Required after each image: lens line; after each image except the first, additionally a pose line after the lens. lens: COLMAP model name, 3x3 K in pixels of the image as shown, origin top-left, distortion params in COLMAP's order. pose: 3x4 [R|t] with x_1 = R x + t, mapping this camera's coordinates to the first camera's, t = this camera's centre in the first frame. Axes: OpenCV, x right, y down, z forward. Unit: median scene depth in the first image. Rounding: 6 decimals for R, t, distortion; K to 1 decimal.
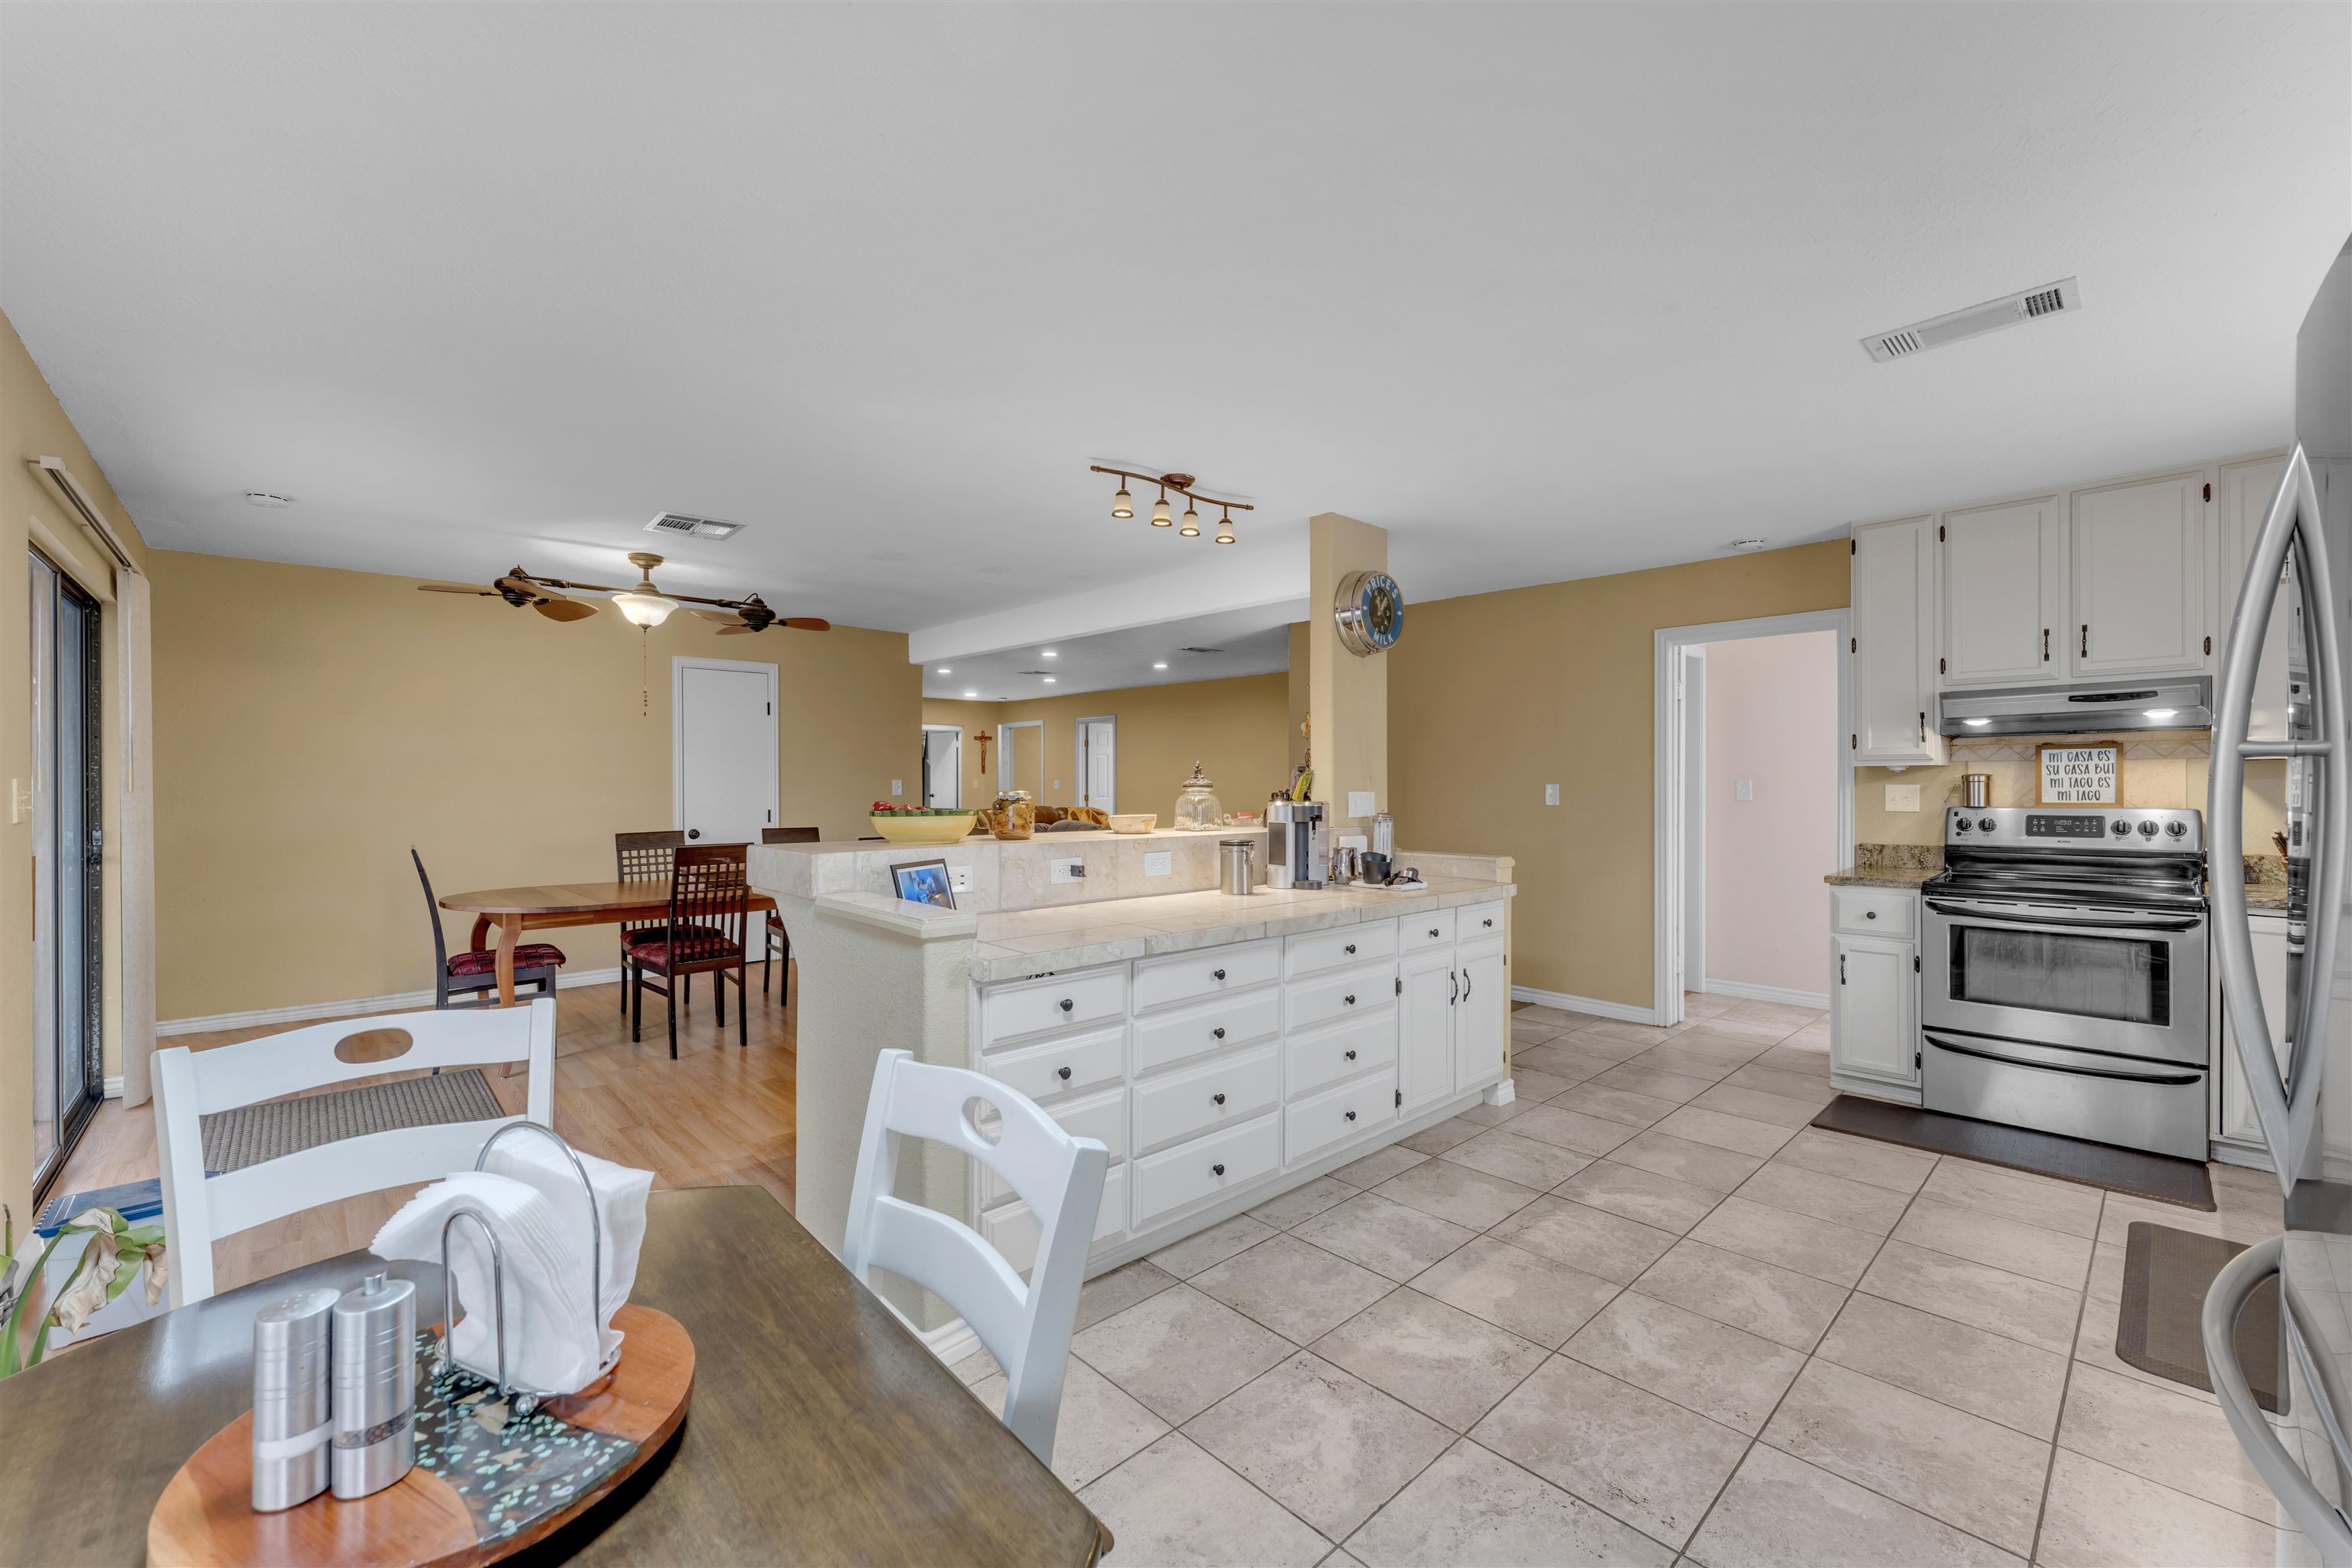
lens RADIAL K [[937.9, 0, 1183.0], [0, 937.9, 780.0], [0, 0, 1]] dist [0.002015, 0.000195]
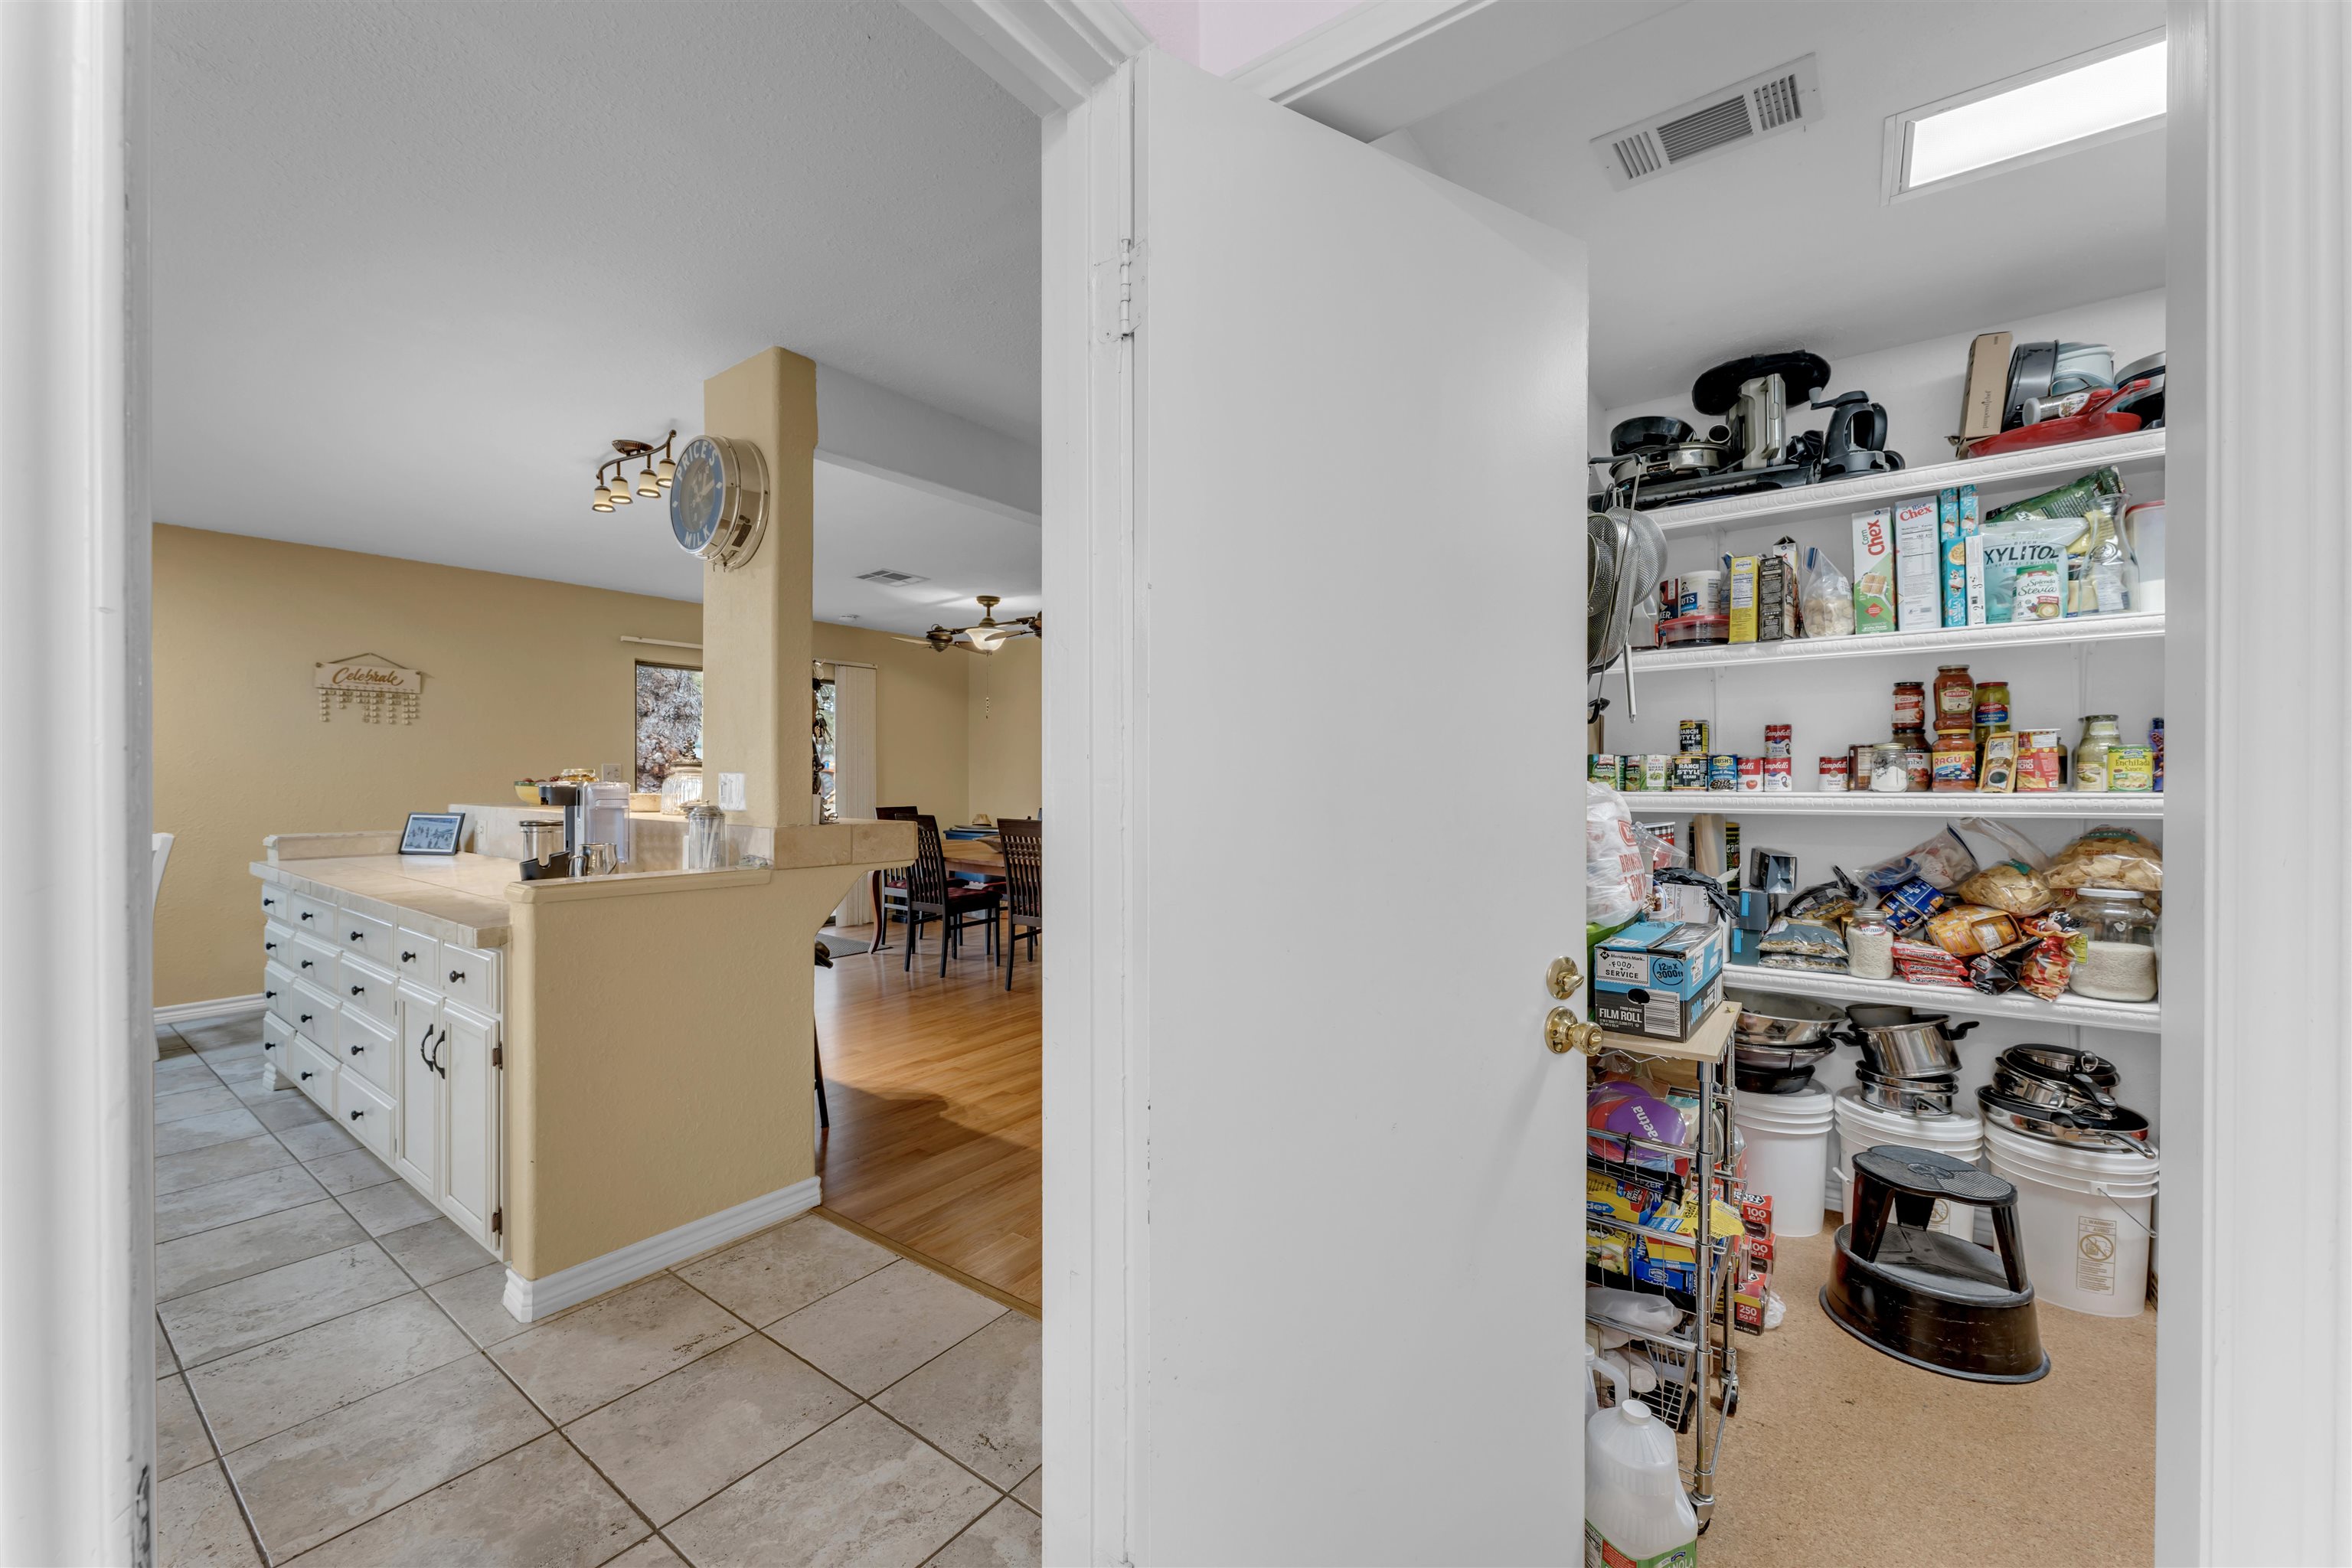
lens RADIAL K [[937.9, 0, 1181.5], [0, 937.9, 774.7], [0, 0, 1]] dist [0.002015, 0.000195]
pose [[0.182476, 0.005225, -0.983196, 0.797428], [-0.009593, 0.999948, 0.003533, 0.004881], [0.983163, 0.008787, 0.182517, 1.044693]]
